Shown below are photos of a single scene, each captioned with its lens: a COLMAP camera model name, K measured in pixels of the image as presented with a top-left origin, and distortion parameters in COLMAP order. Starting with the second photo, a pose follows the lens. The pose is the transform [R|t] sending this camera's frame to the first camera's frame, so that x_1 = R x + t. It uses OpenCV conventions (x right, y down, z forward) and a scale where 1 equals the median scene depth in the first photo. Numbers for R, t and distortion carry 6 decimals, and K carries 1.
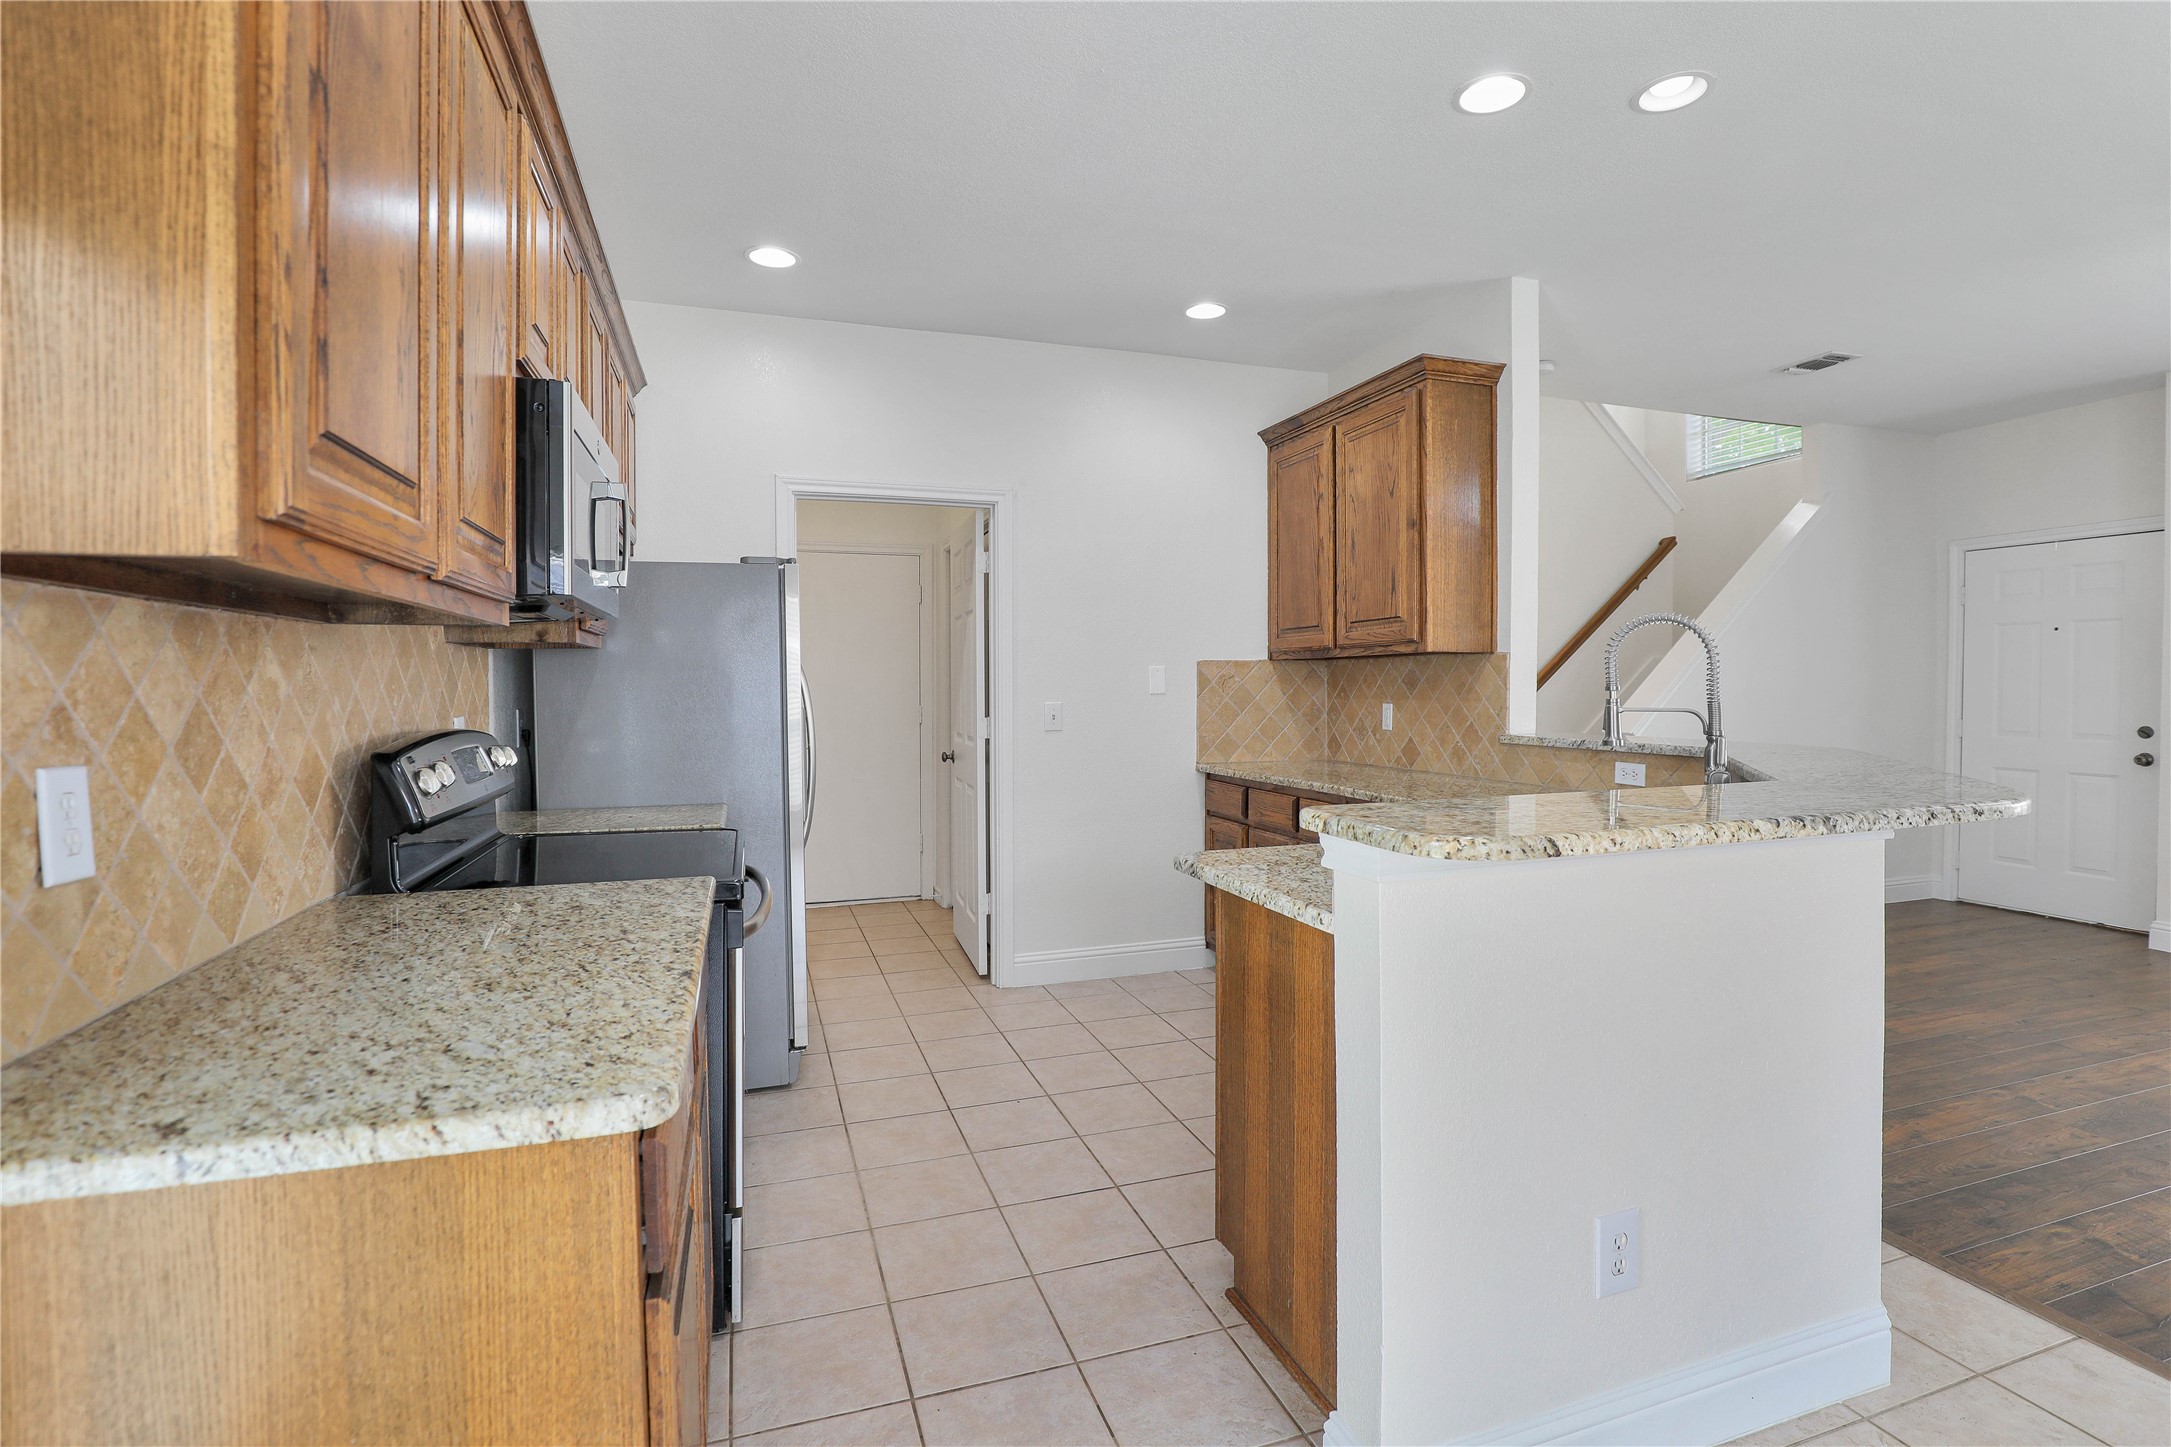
lens RADIAL K [[1024.1, 0, 1092.8], [0, 1024.1, 721.5], [0, 0, 1]] dist [-0.031209, 0.001185]
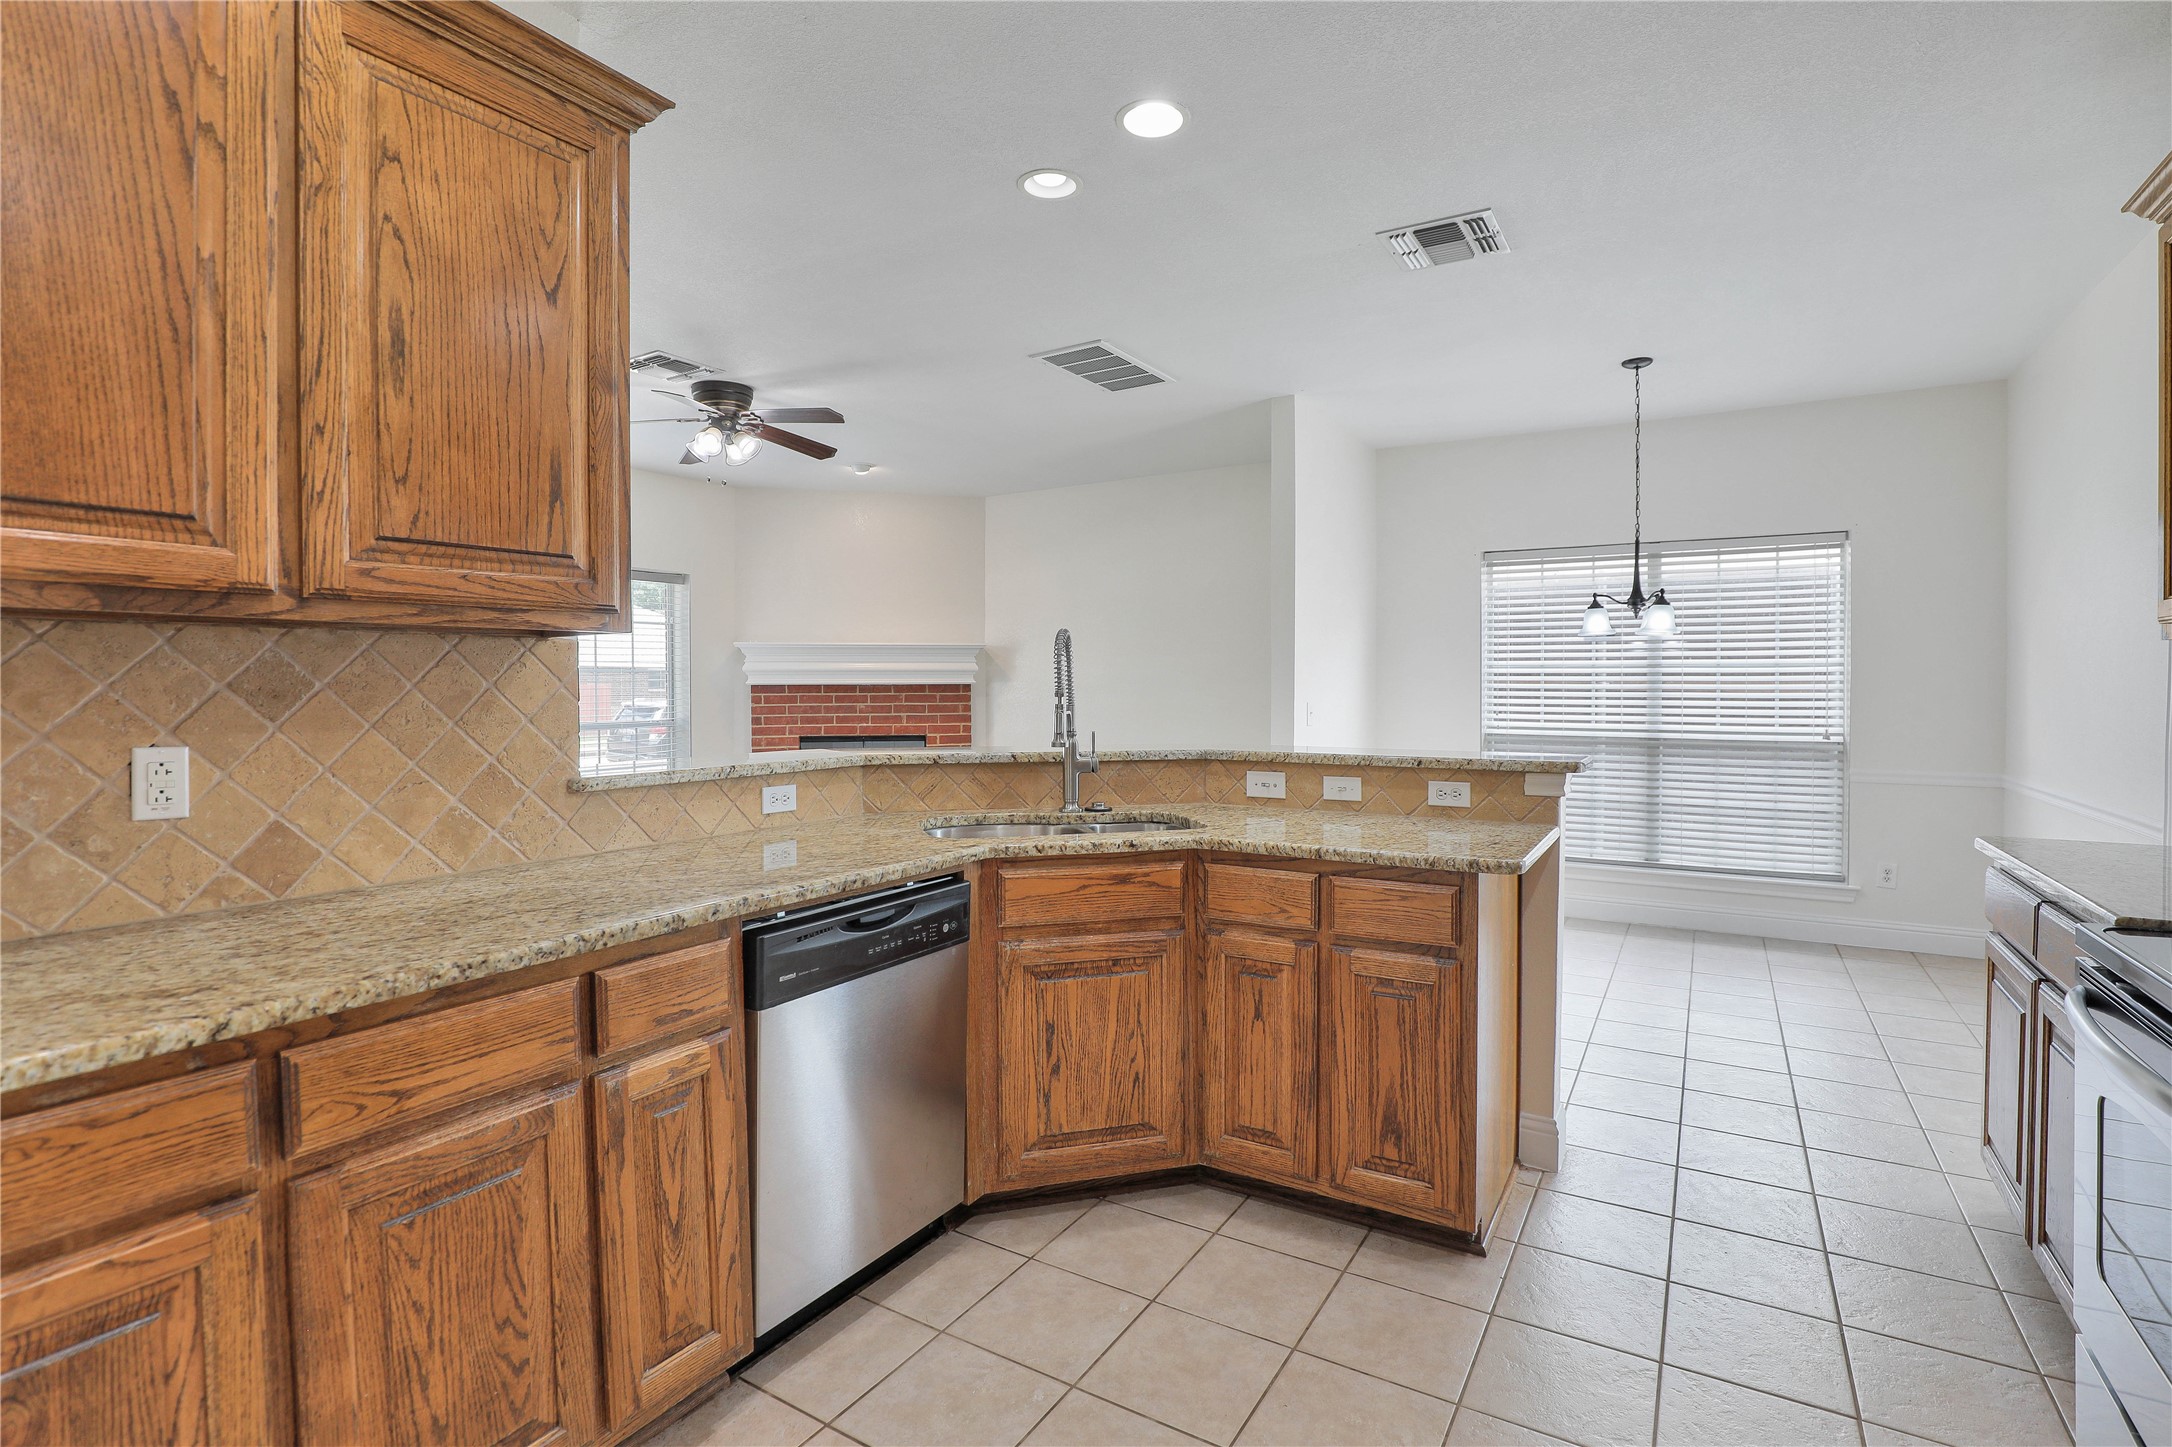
lens RADIAL K [[1024.5, 0, 1093.3], [0, 1024.5, 721.5], [0, 0, 1]] dist [-0.031209, 0.001185]
pose [[-0.640320, -0.020099, 0.767846, -0.325054], [0.032380, 0.998063, 0.053127, -0.055376], [-0.767426, 0.058881, -0.638428, 1.519608]]
